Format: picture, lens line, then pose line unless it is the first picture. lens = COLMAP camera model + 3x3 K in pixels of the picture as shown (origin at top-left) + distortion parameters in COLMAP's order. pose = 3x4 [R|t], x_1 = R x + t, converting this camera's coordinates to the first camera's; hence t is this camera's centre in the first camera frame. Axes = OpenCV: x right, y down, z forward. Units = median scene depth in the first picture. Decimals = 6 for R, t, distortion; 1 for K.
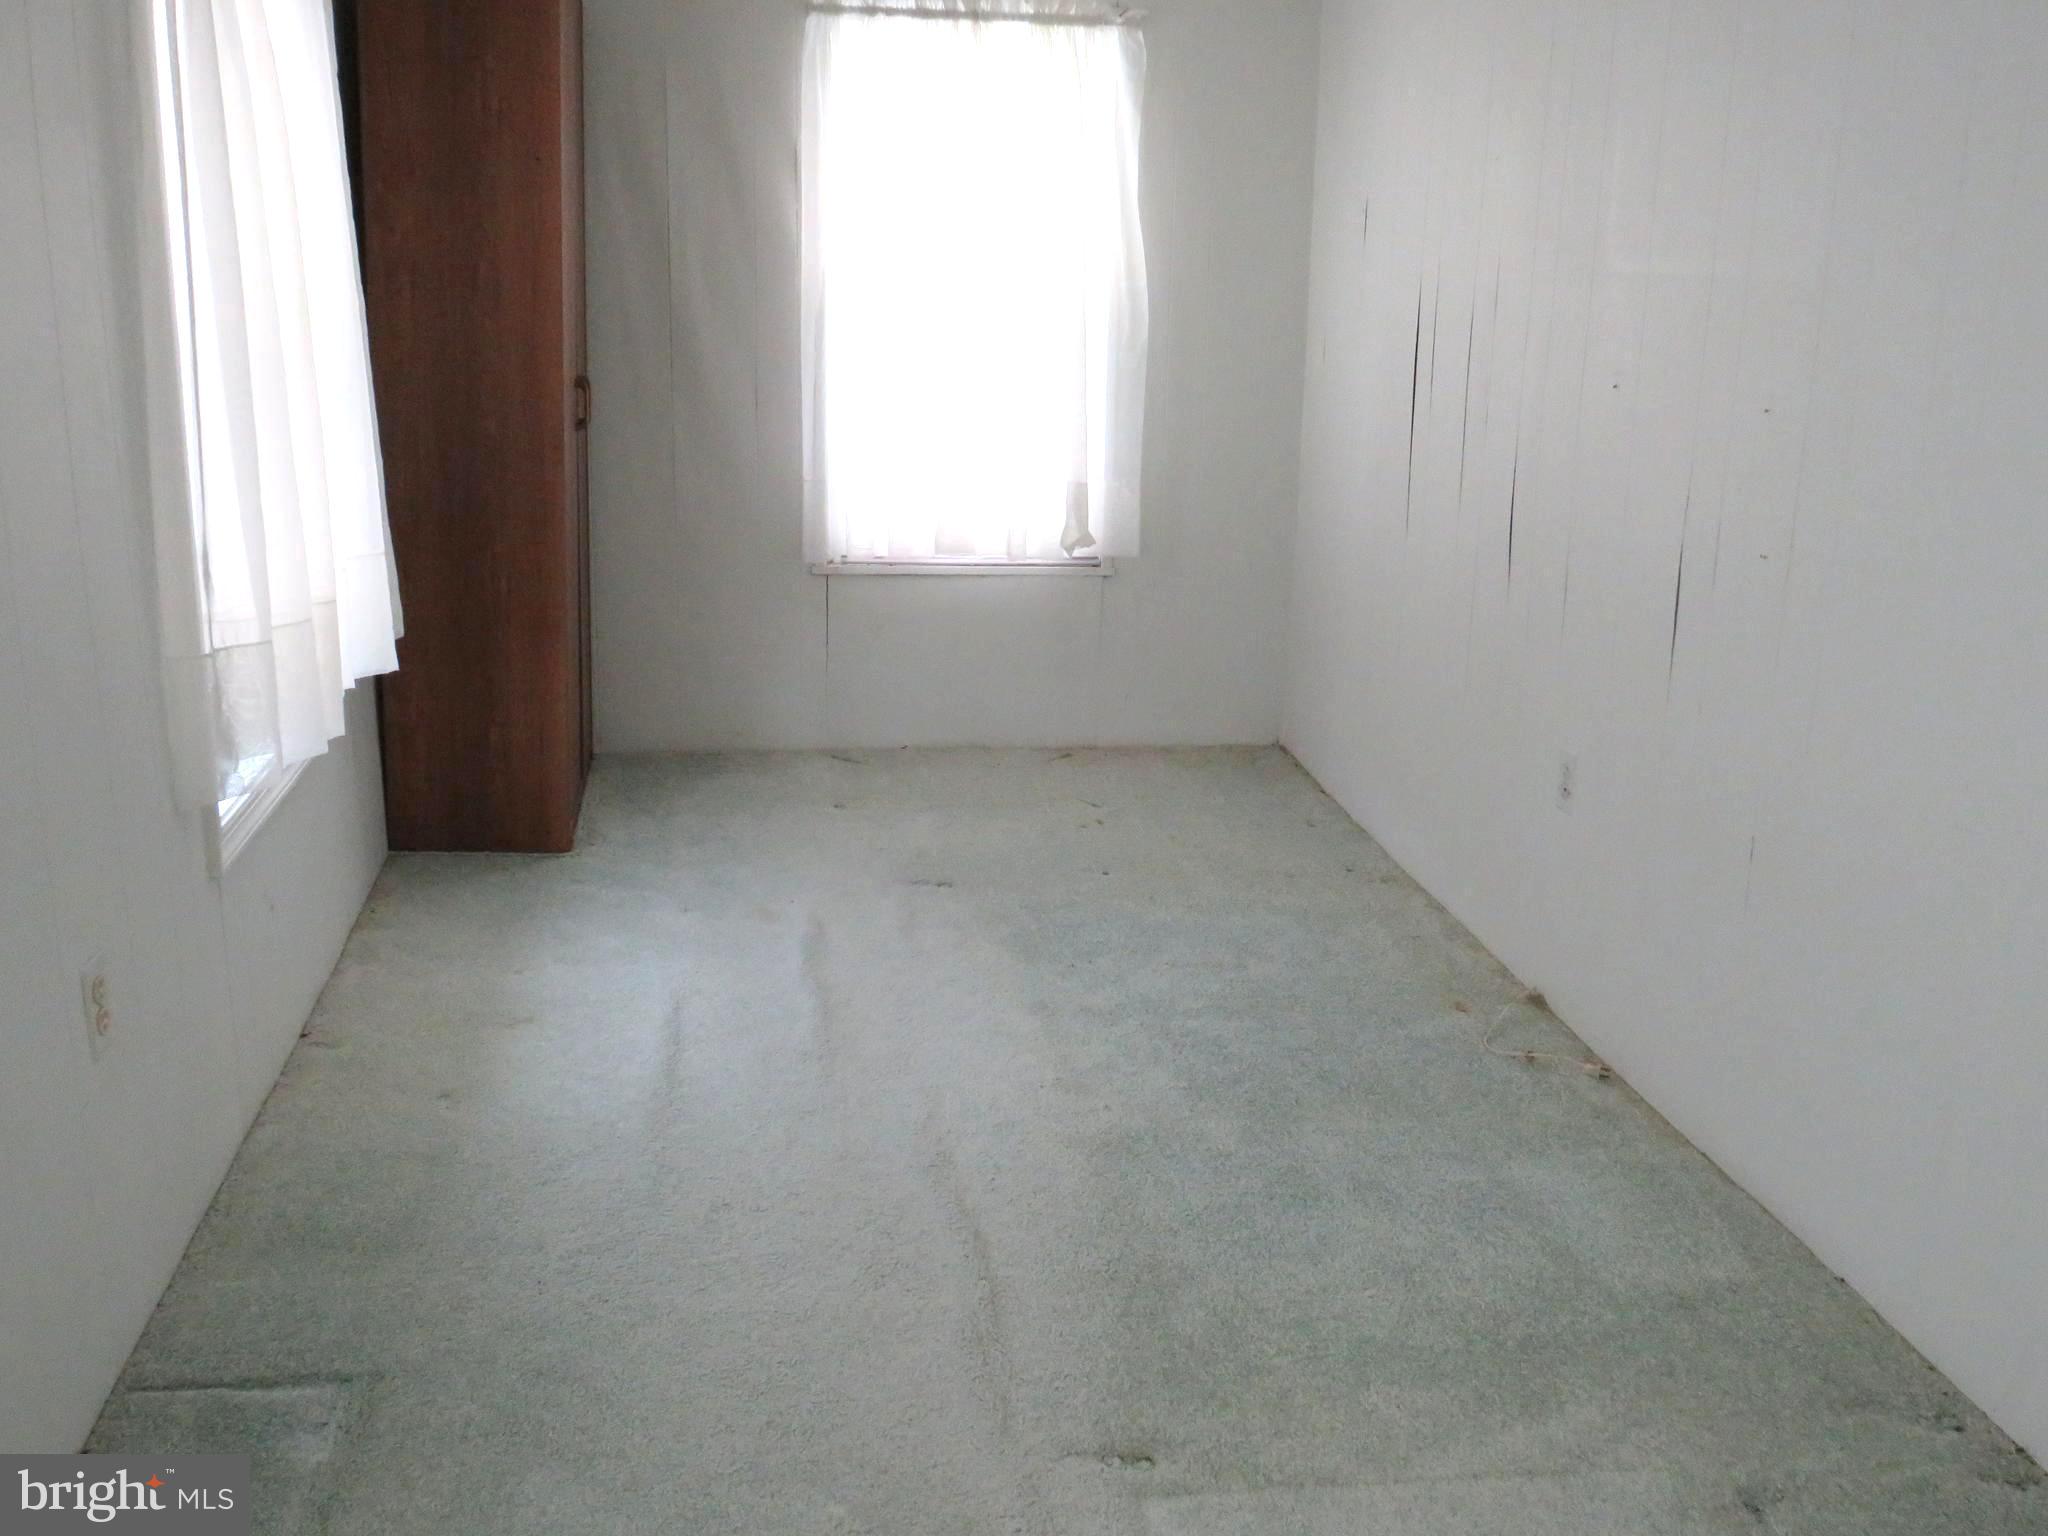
lens RADIAL K [[1842.4, 0, 1023.9], [0, 1842.4, 738.2], [0, 0, 1]] dist [-0.044256, 0.011221]
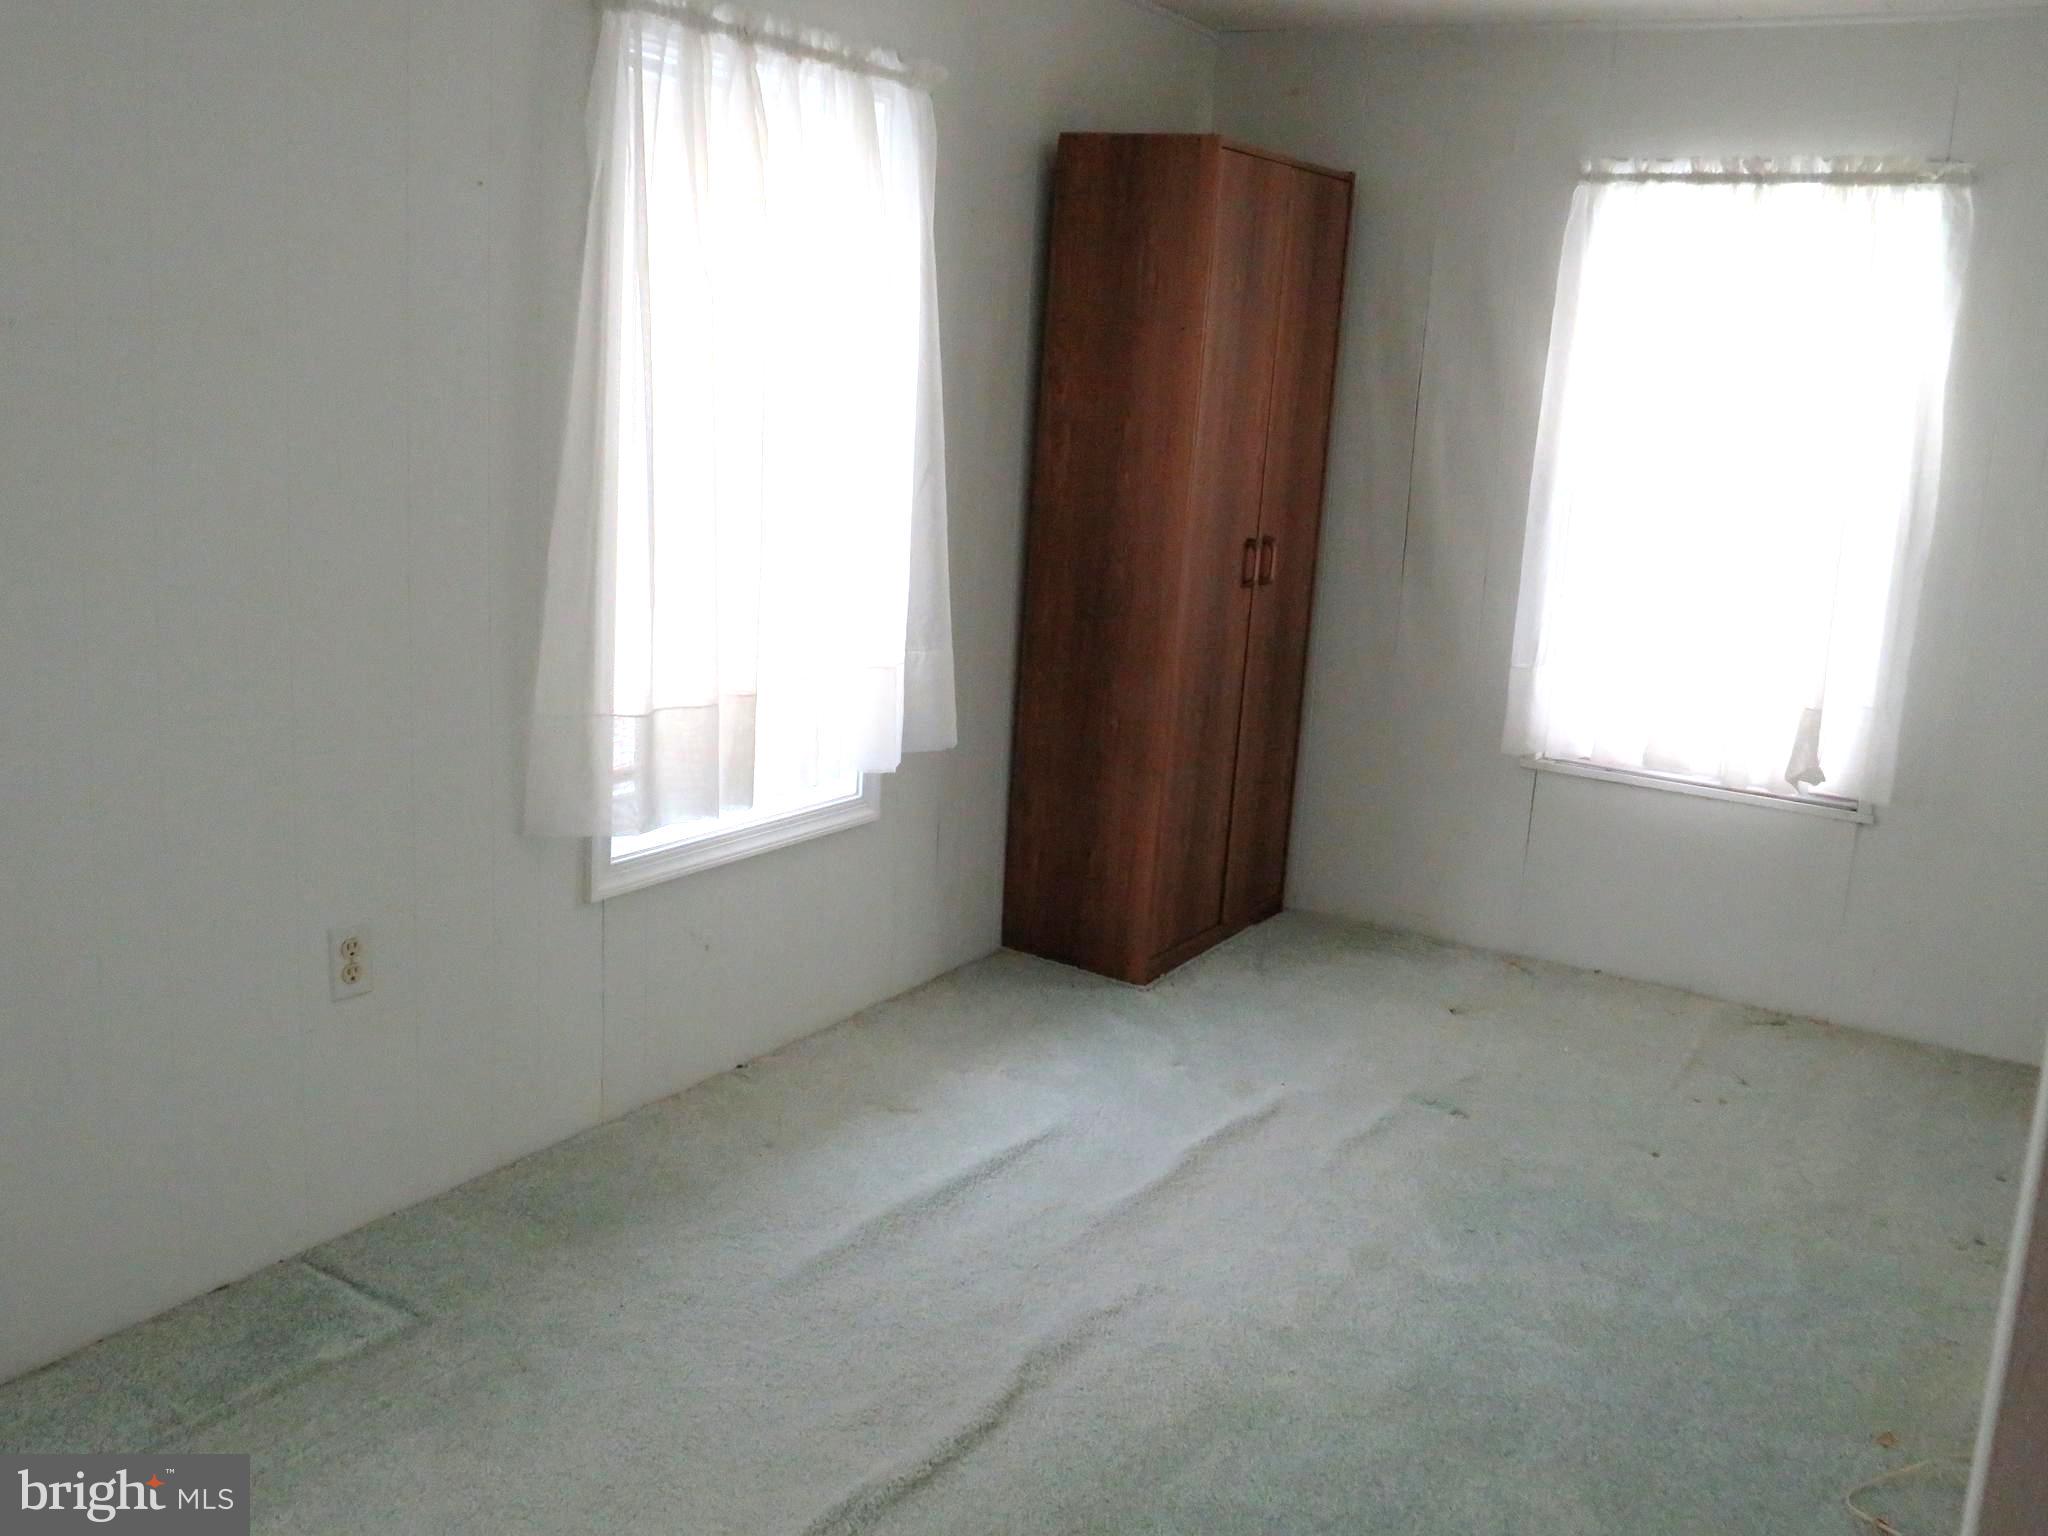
lens RADIAL K [[1842.4, 0, 1023.9], [0, 1842.4, 738.2], [0, 0, 1]] dist [-0.044256, 0.011221]
pose [[0.758745, 0.143246, -0.635442, 0.306482], [-0.201350, 0.979322, -0.019655, -0.036365], [0.619487, 0.142860, 0.771899, 0.127312]]
